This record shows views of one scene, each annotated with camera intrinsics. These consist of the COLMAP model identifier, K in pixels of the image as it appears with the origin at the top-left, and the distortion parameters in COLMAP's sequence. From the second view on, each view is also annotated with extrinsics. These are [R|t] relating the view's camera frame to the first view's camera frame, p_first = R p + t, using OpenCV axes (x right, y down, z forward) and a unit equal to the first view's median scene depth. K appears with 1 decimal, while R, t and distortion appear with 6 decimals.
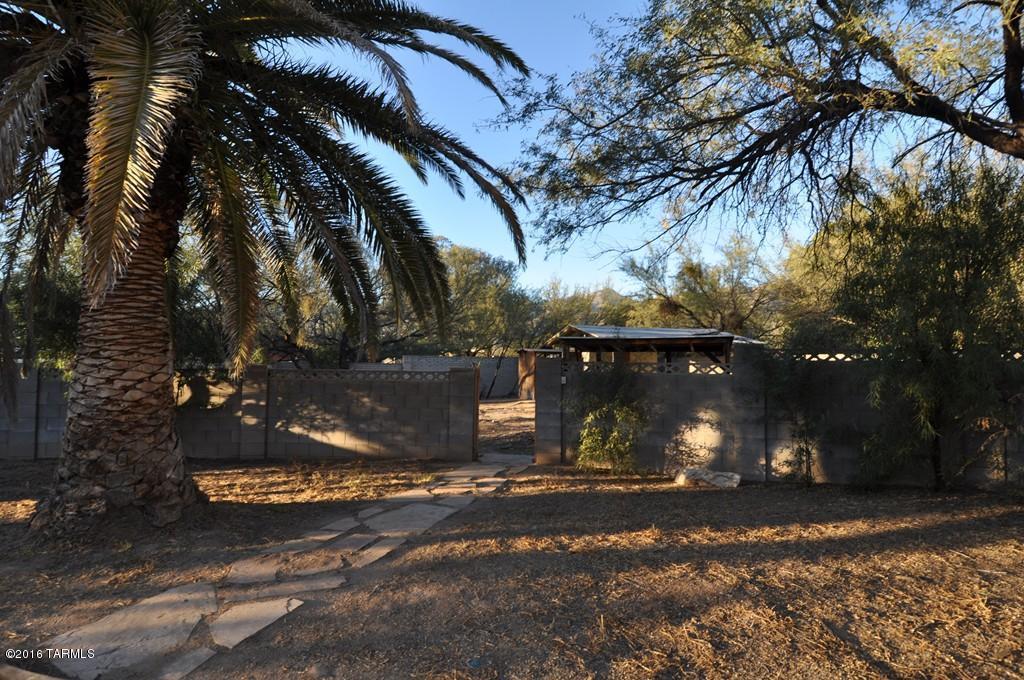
lens RADIAL K [[534.8, 0, 513.5], [0, 534.8, 340.9], [0, 0, 1]] dist [0.014576, -0.008007]
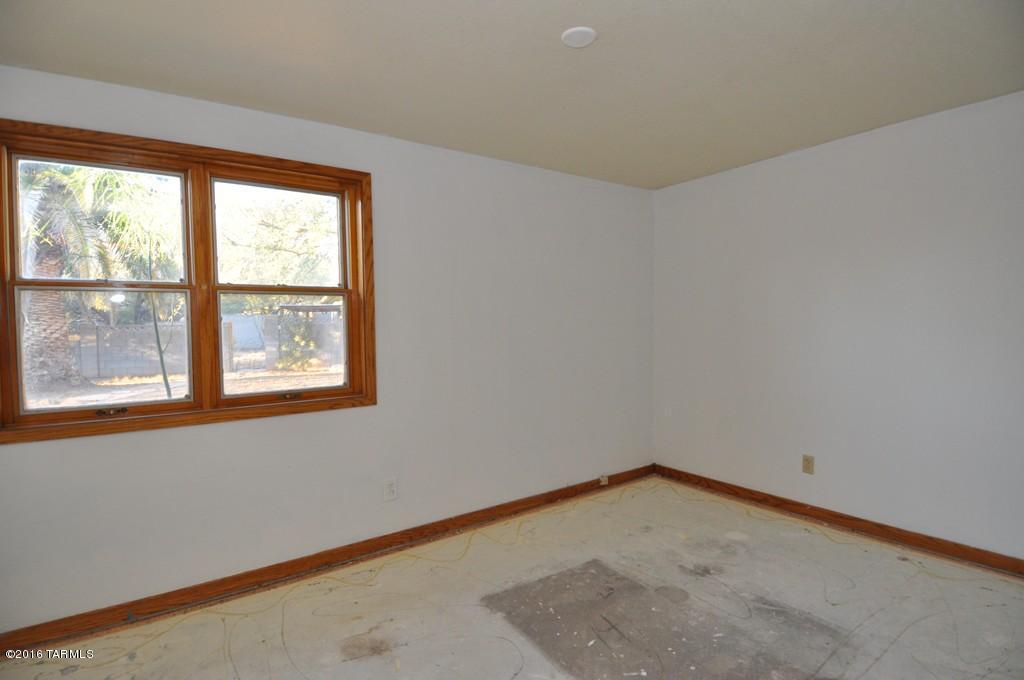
lens RADIAL K [[534.8, 0, 508.1], [0, 534.8, 337.5], [0, 0, 1]] dist [0.014576, -0.008007]
pose [[0.945051, -0.057921, 0.321751, 0.483879], [0.036348, 0.996694, 0.072659, 0.005018], [-0.324896, -0.056971, 0.944032, -2.075692]]
